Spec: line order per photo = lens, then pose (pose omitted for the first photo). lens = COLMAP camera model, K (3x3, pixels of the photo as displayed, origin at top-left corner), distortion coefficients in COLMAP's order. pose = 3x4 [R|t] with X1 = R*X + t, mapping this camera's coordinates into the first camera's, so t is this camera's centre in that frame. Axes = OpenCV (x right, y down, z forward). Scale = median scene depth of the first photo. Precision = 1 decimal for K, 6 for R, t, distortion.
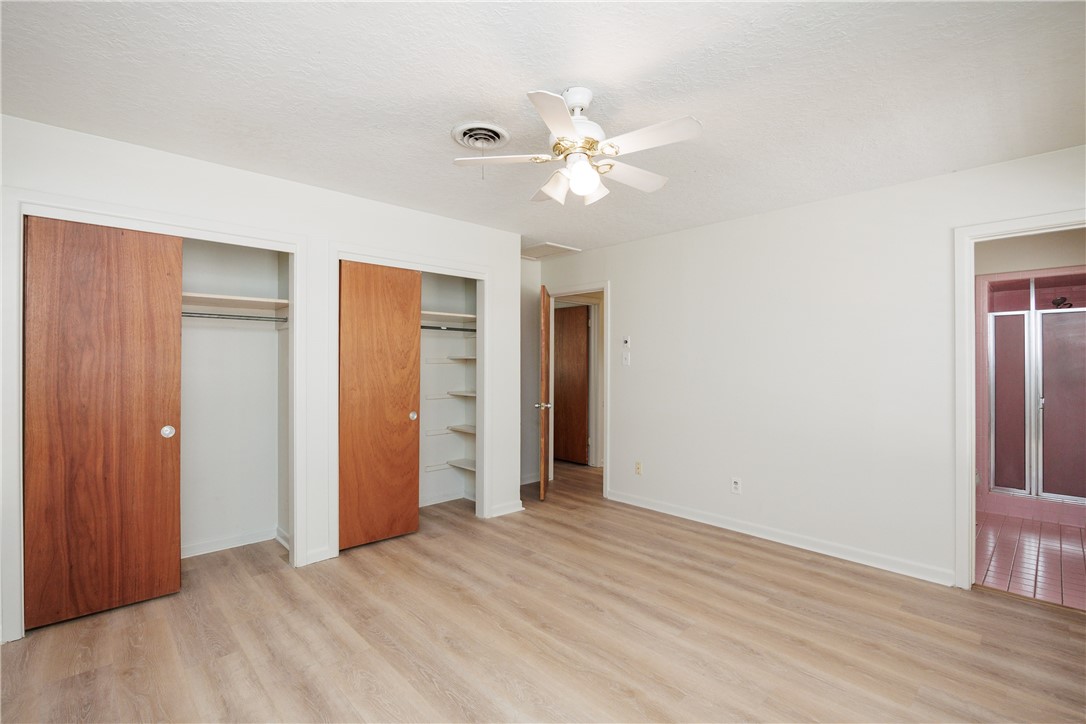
lens RADIAL K [[487.9, 0, 543.0], [0, 487.9, 362.0], [0, 0, 1]] dist [-0.014504, 0.000330]
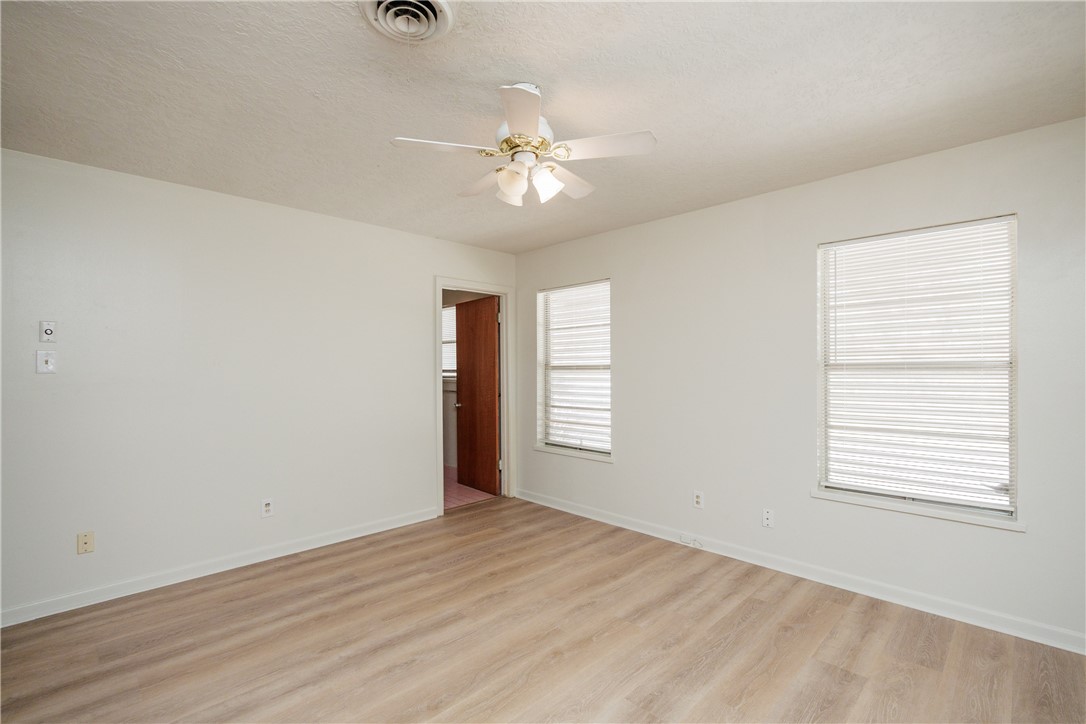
lens RADIAL K [[487.9, 0, 543.0], [0, 487.9, 362.0], [0, 0, 1]] dist [-0.014504, 0.000330]
pose [[-0.027903, 0.004086, 0.999602, -0.647166], [0.000720, 0.999991, -0.004067, -0.003680], [-0.999610, 0.000606, -0.027906, 0.705362]]
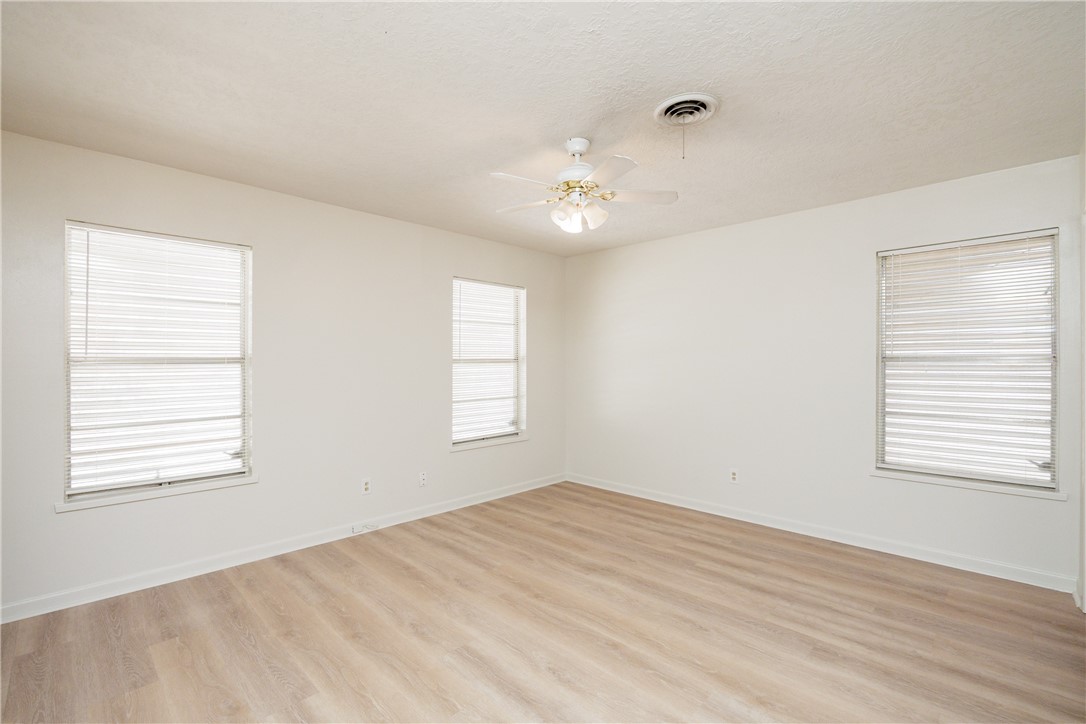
lens RADIAL K [[487.9, 0, 543.0], [0, 487.9, 362.0], [0, 0, 1]] dist [-0.014504, 0.000330]
pose [[-0.999207, -0.004532, -0.039564, 0.146784], [-0.004370, 0.999982, -0.004162, 0.010644], [0.039582, -0.003986, -0.999208, 1.590005]]
